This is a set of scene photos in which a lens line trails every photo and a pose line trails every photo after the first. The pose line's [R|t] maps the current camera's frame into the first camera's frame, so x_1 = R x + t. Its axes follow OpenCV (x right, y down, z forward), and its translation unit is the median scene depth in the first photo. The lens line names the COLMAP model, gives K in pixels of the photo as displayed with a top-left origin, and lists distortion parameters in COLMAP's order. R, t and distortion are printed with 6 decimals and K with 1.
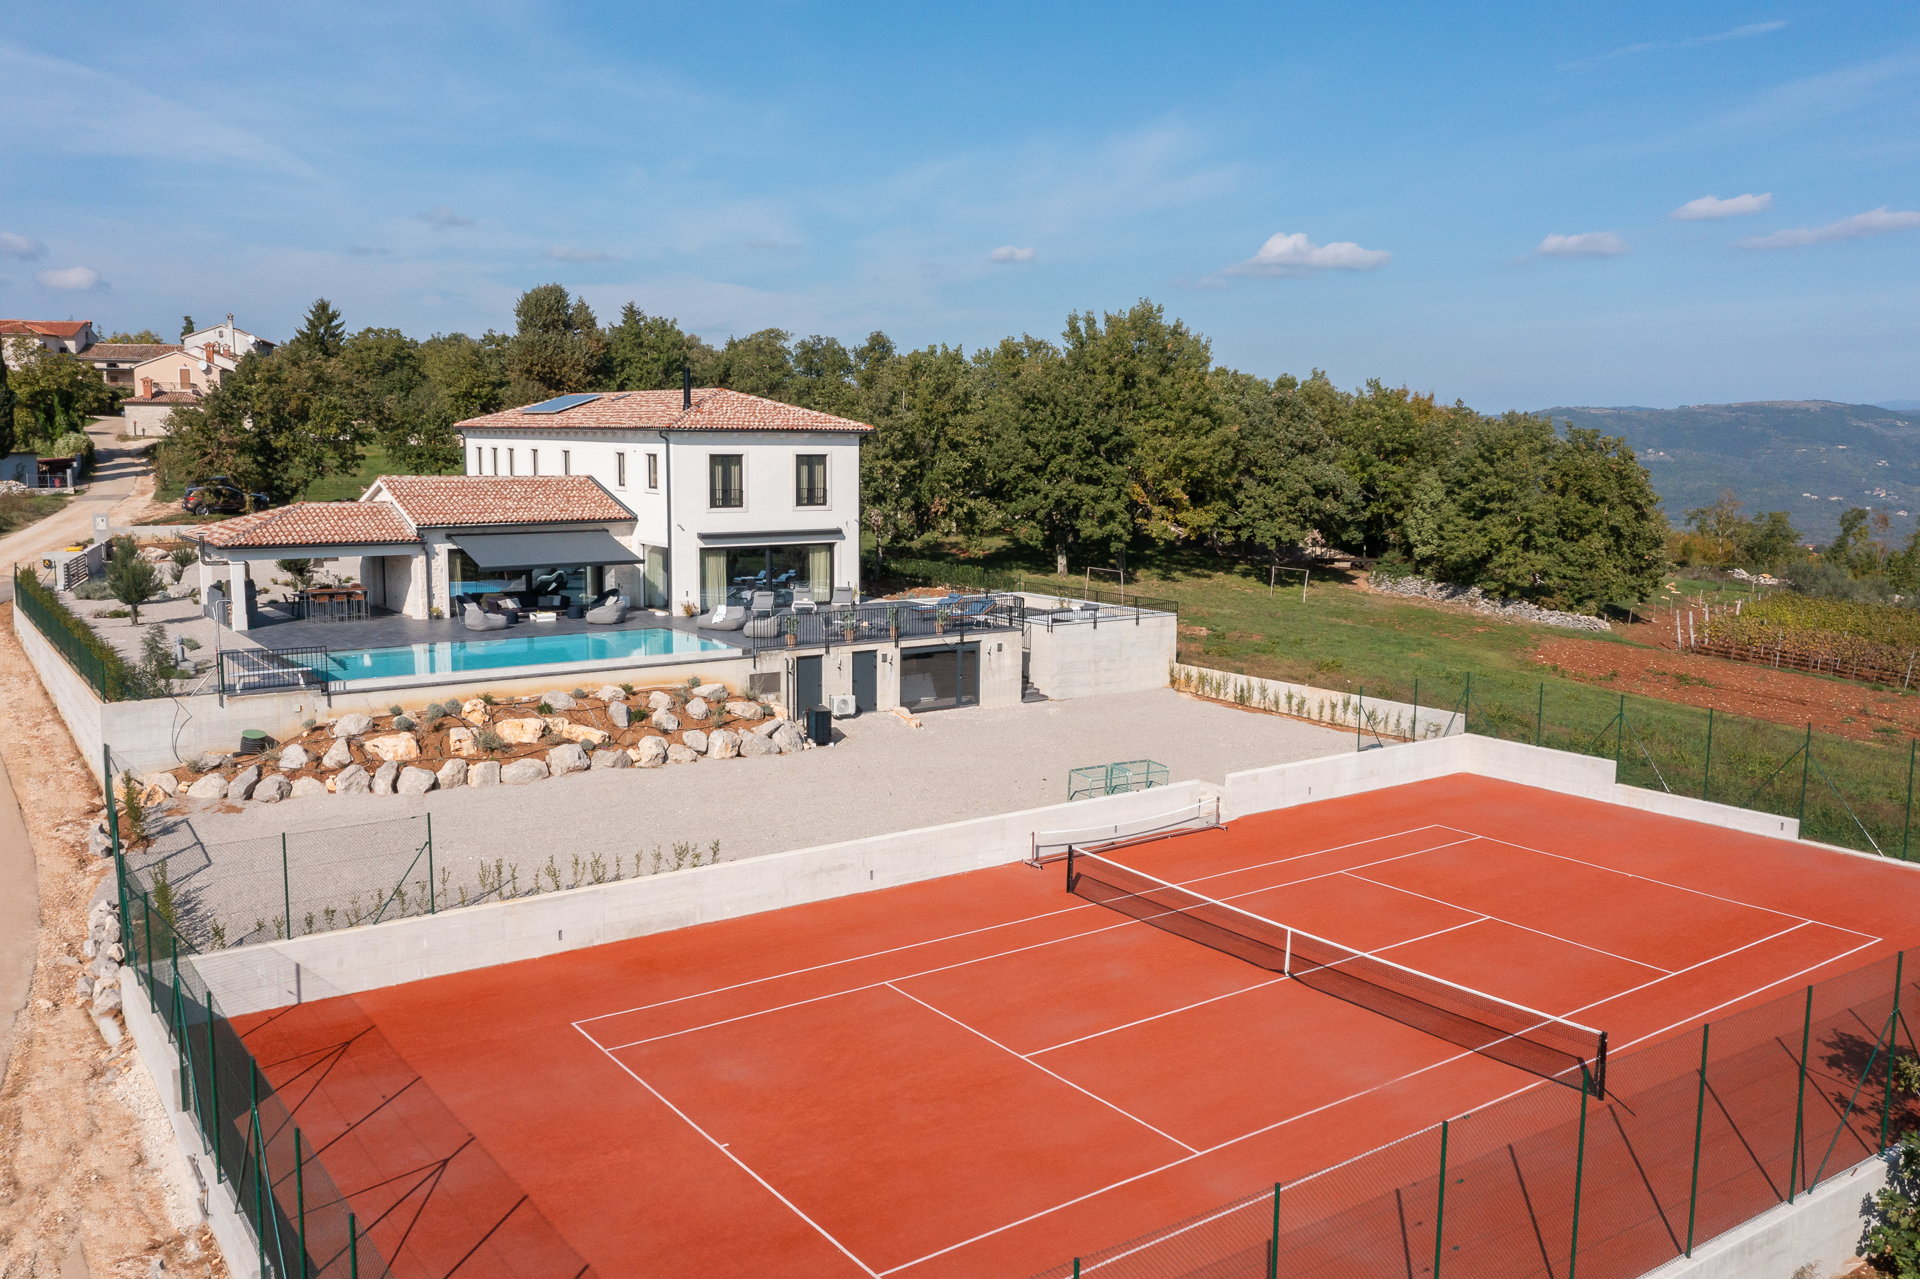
lens RADIAL K [[1511.1, 0, 946.6], [0, 1511.1, 641.6], [0, 0, 1]] dist [0.000886, -0.001750]
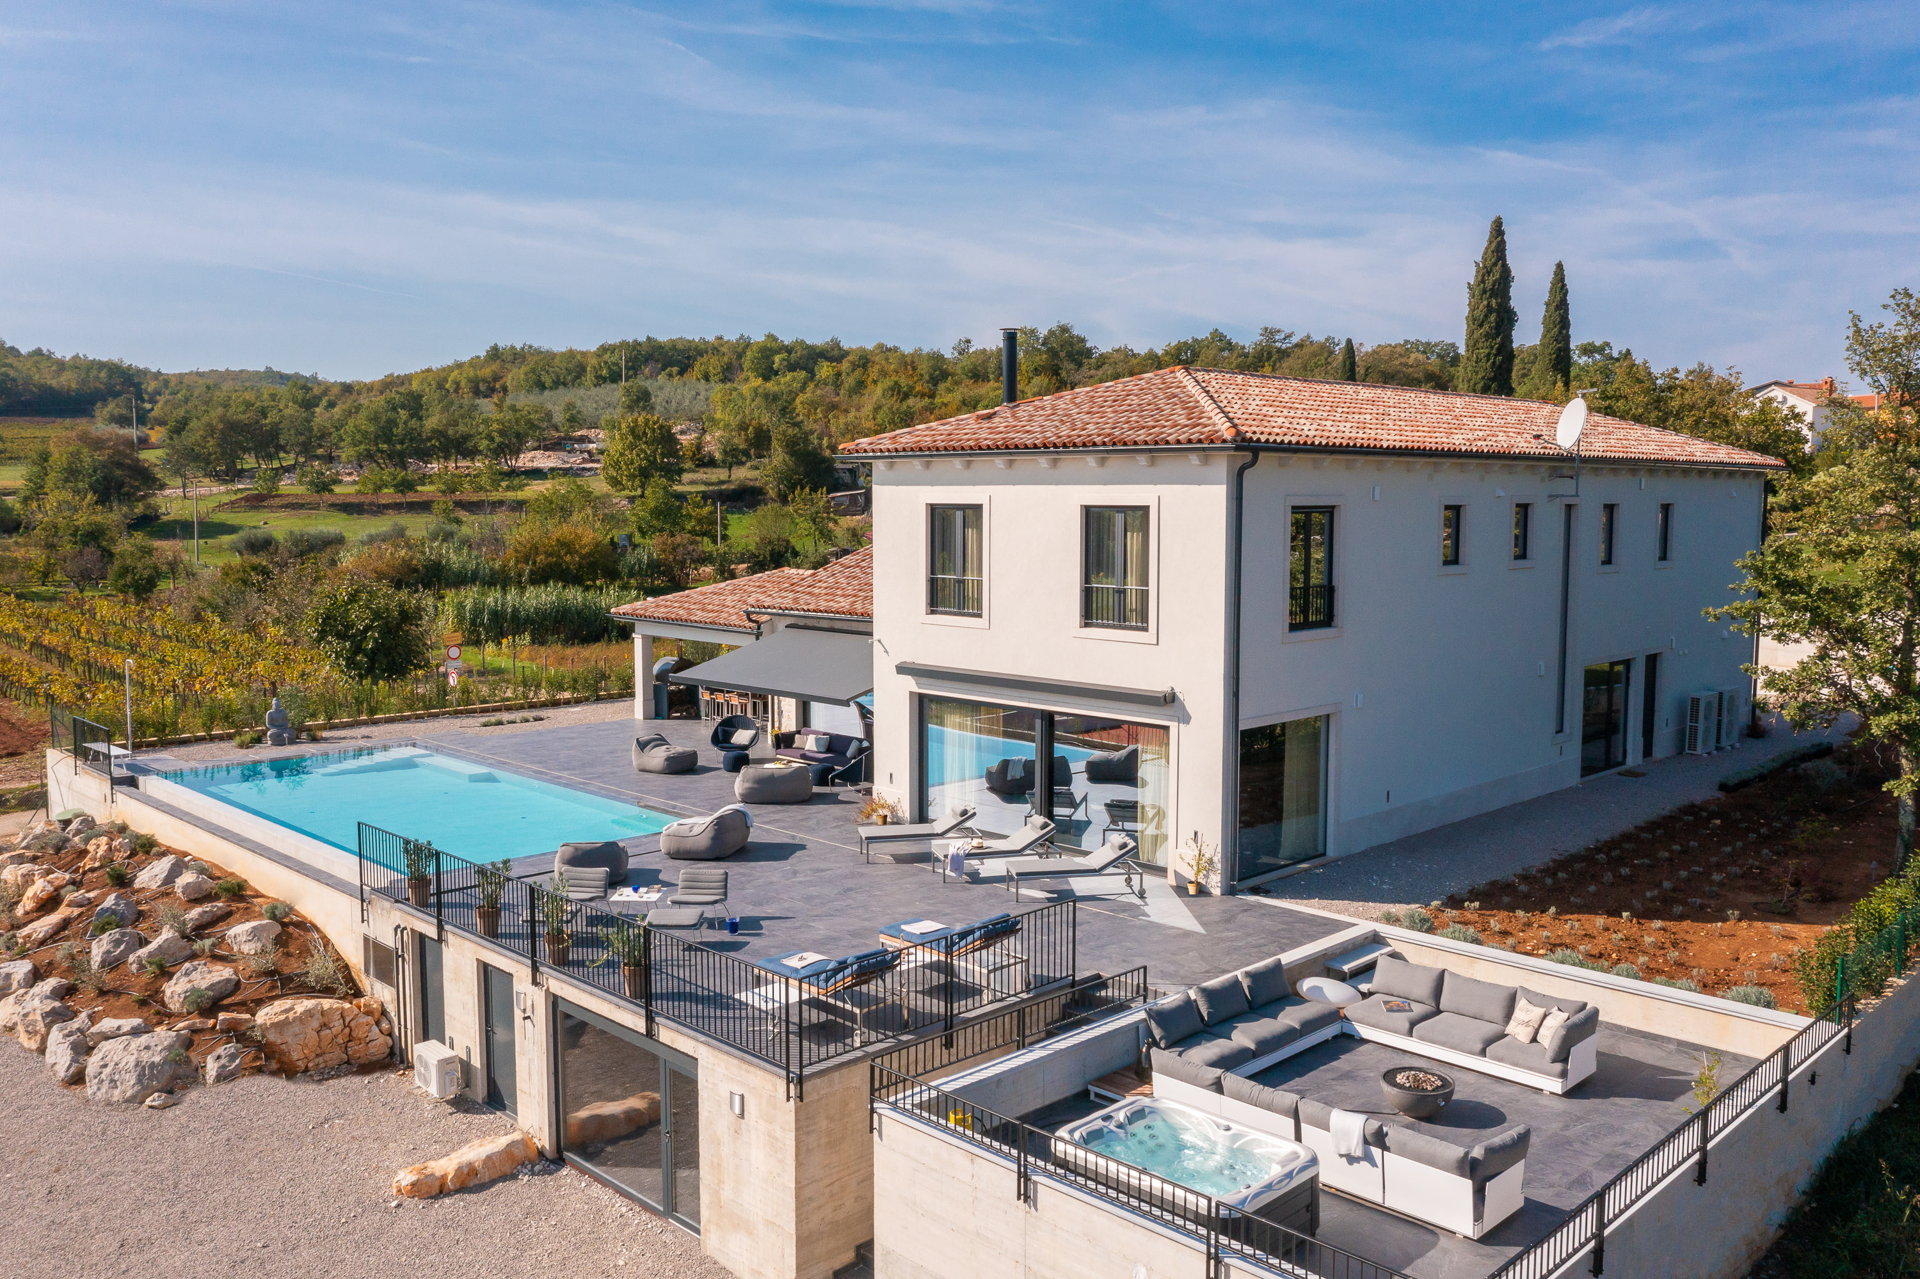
lens RADIAL K [[1511.1, 0, 952.5], [0, 1511.1, 636.8], [0, 0, 1]] dist [0.000886, -0.001750]
pose [[0.158804, 0.079205, -0.984128, 0.225288], [-0.134477, 0.989223, 0.057915, -0.076604], [0.978109, 0.123145, 0.167744, 0.643712]]
